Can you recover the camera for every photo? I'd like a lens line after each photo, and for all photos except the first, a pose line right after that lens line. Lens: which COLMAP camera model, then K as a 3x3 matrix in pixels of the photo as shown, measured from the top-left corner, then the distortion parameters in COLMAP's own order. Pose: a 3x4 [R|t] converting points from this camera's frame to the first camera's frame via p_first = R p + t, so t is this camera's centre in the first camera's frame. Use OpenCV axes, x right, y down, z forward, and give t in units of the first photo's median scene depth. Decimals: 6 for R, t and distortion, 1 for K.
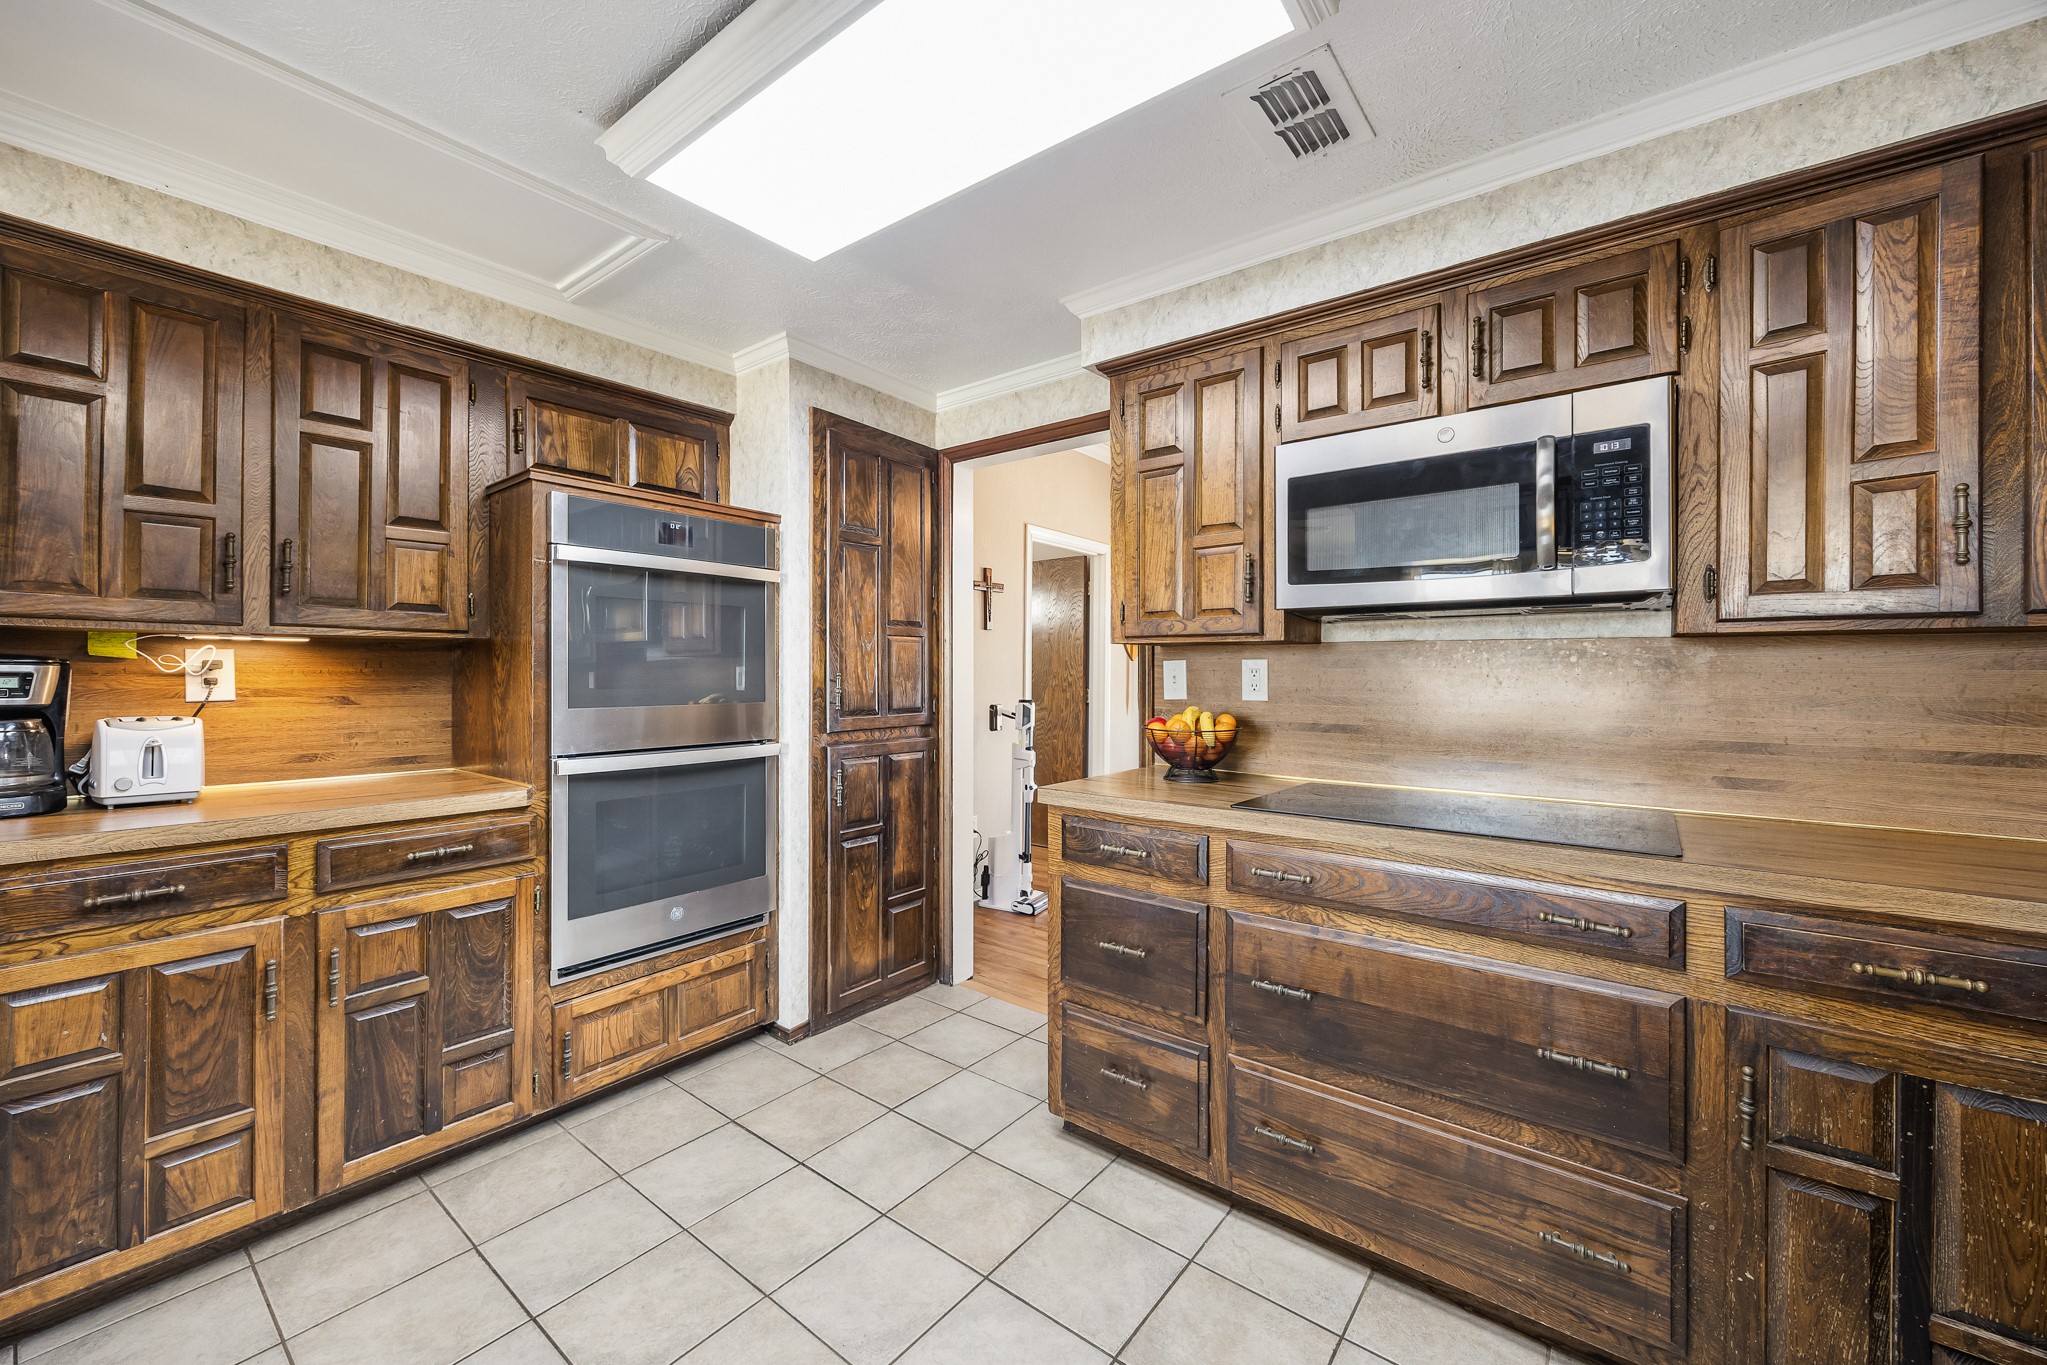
lens RADIAL K [[803.8, 0, 1023.4], [0, 803.8, 672.6], [0, 0, 1]] dist [-0.001311, 0.000073]
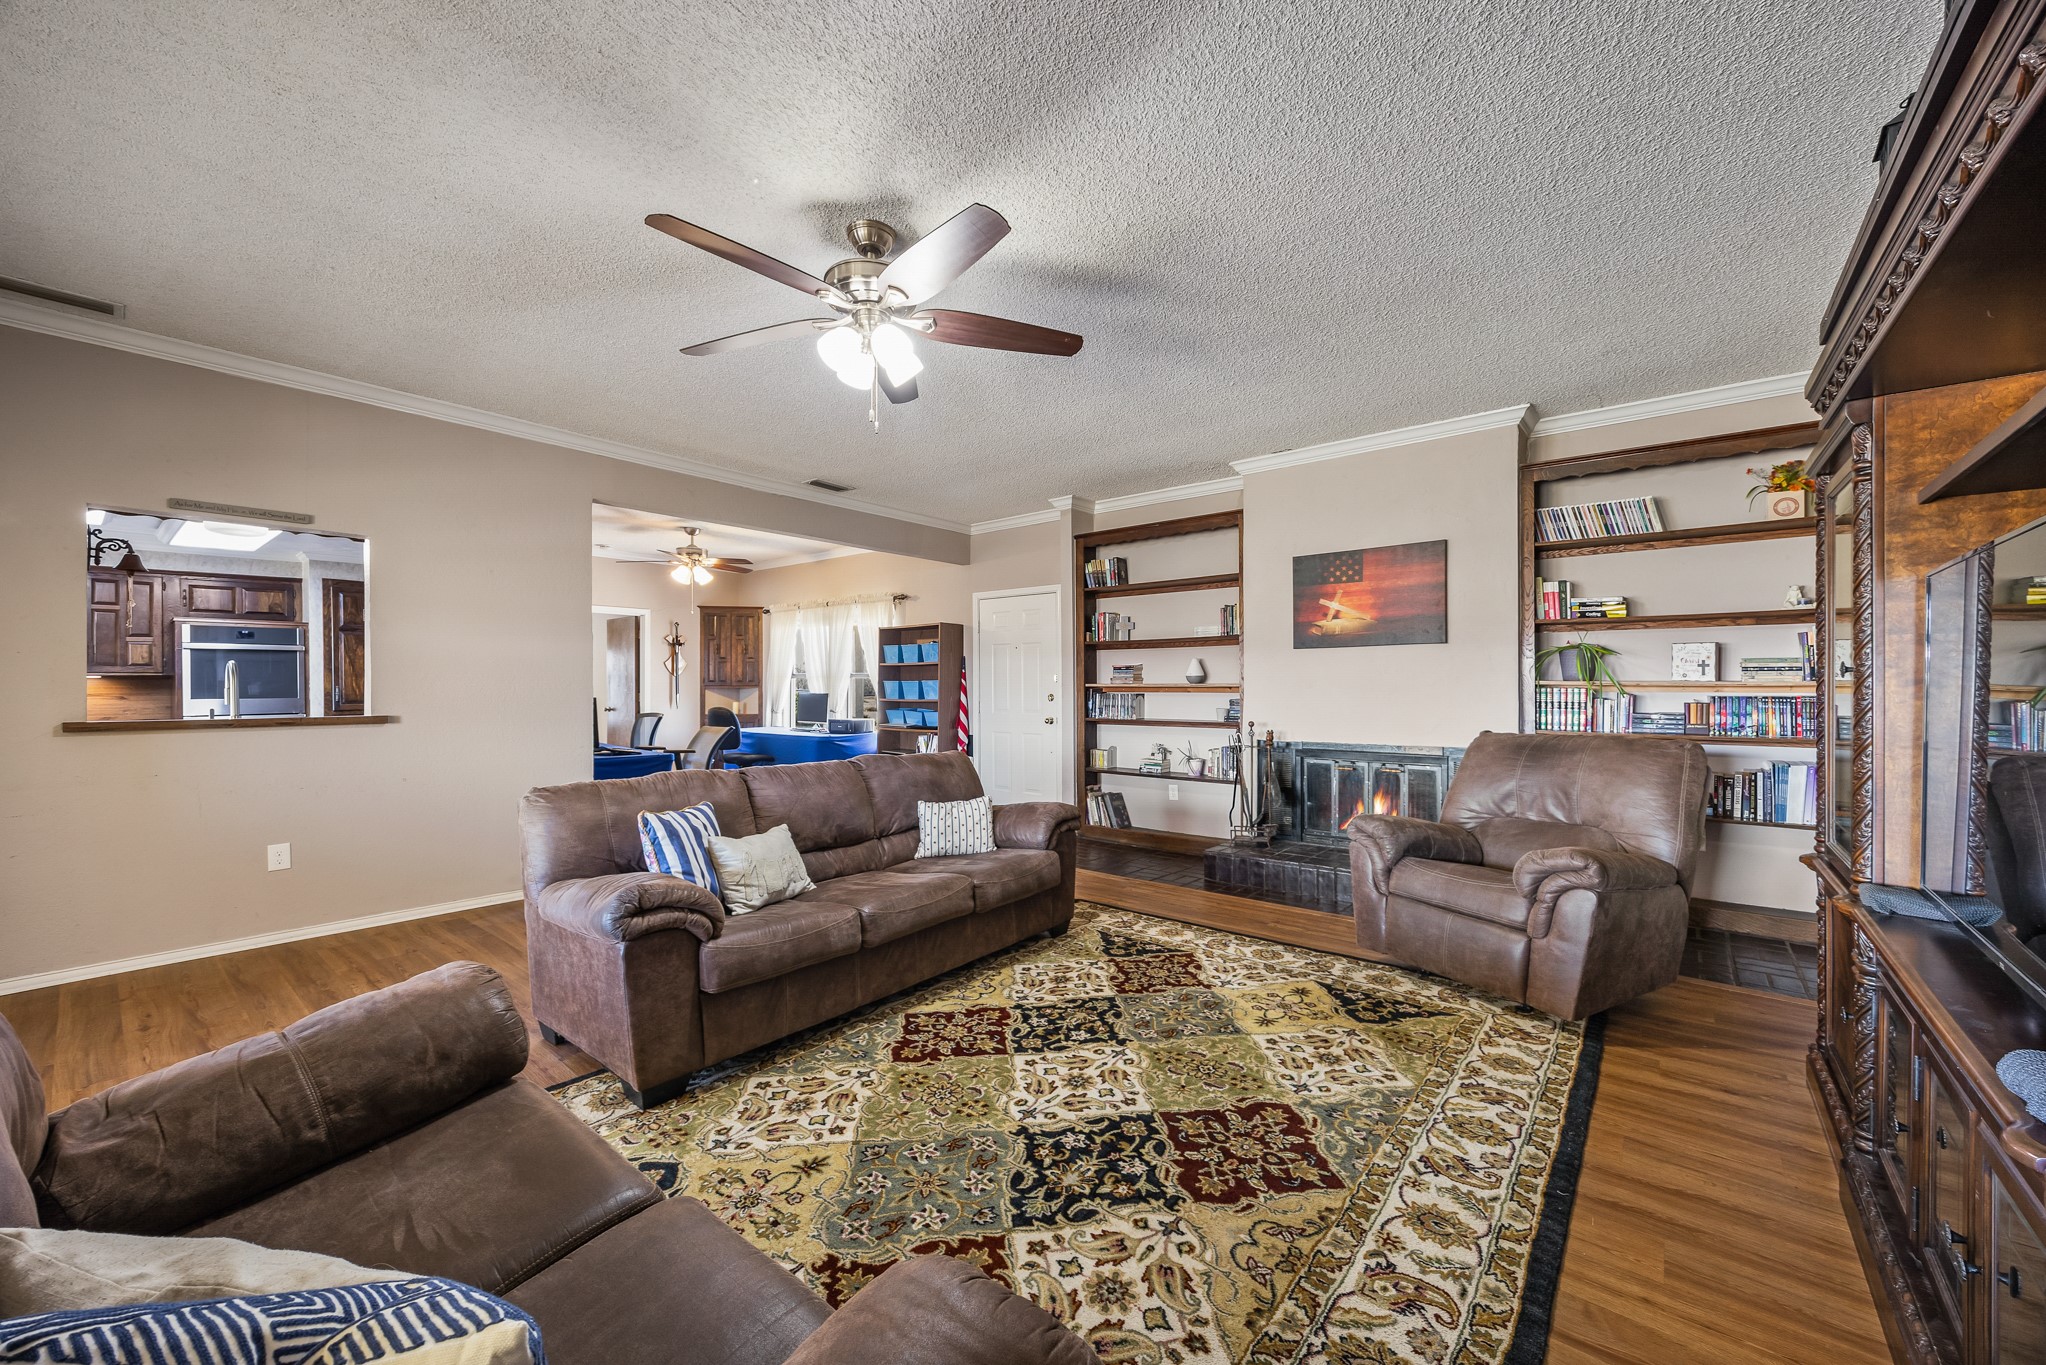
lens RADIAL K [[788.3, 0, 1023.0], [0, 788.3, 682.5], [0, 0, 1]] dist [-0.002871, 0.000013]
pose [[0.999522, -0.007233, -0.030064, 2.786155], [0.007334, 0.999968, 0.003256, -0.004145], [0.030040, -0.003475, 0.999543, -1.921342]]
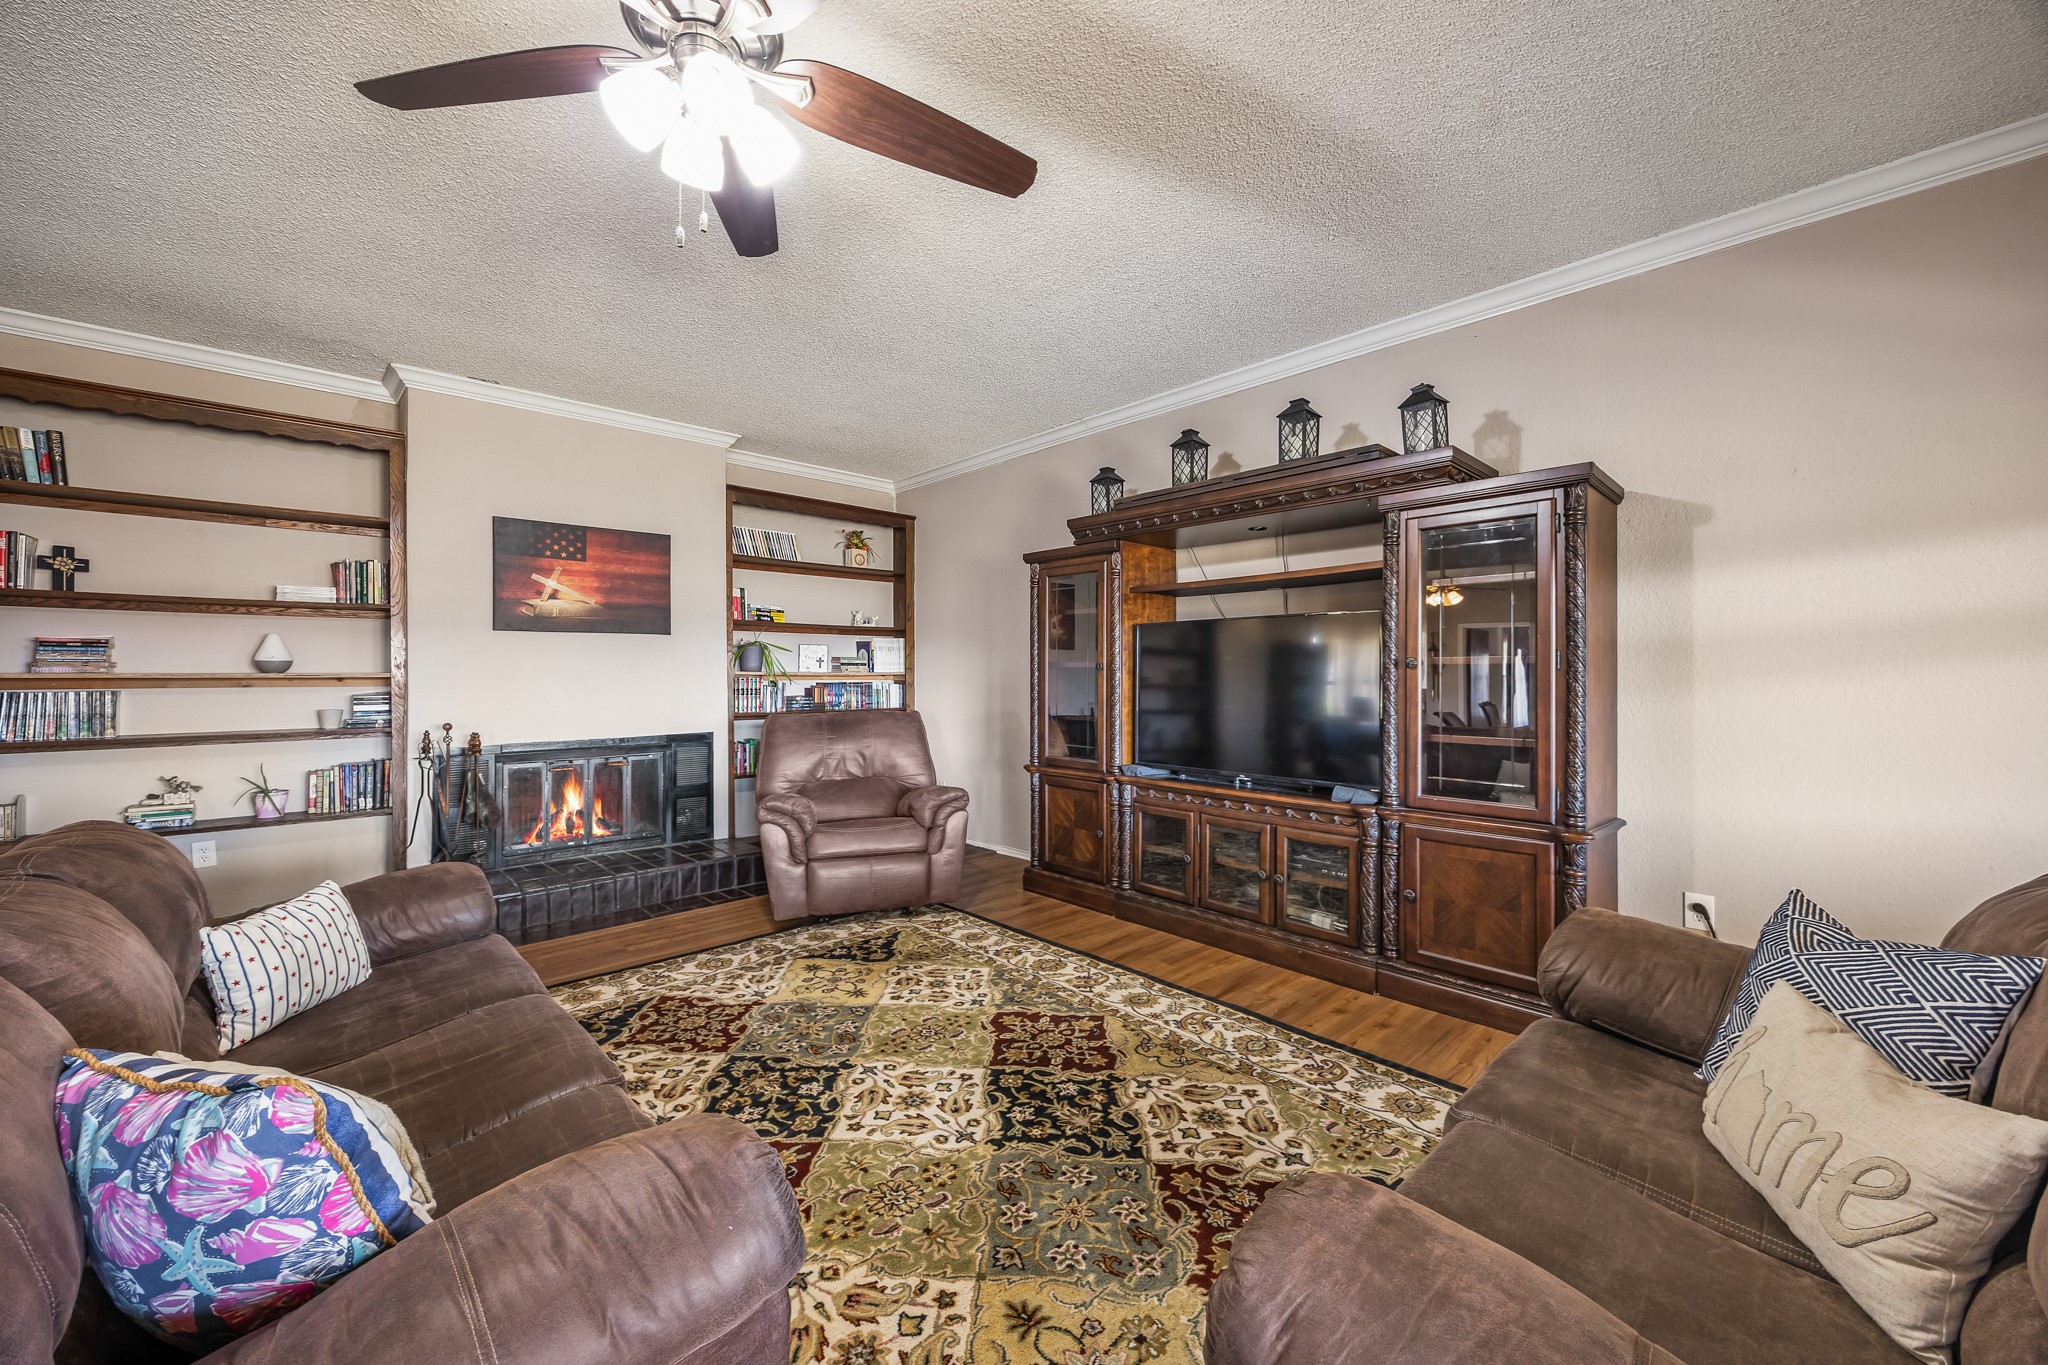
lens RADIAL K [[804.2, 0, 1023.9], [0, 804.2, 672.6], [0, 0, 1]] dist [-0.001311, 0.000073]
pose [[0.139433, -0.002391, 0.990229, 1.640344], [-0.003446, 0.999990, 0.002900, 0.002060], [-0.990225, -0.003817, 0.139424, -0.953477]]
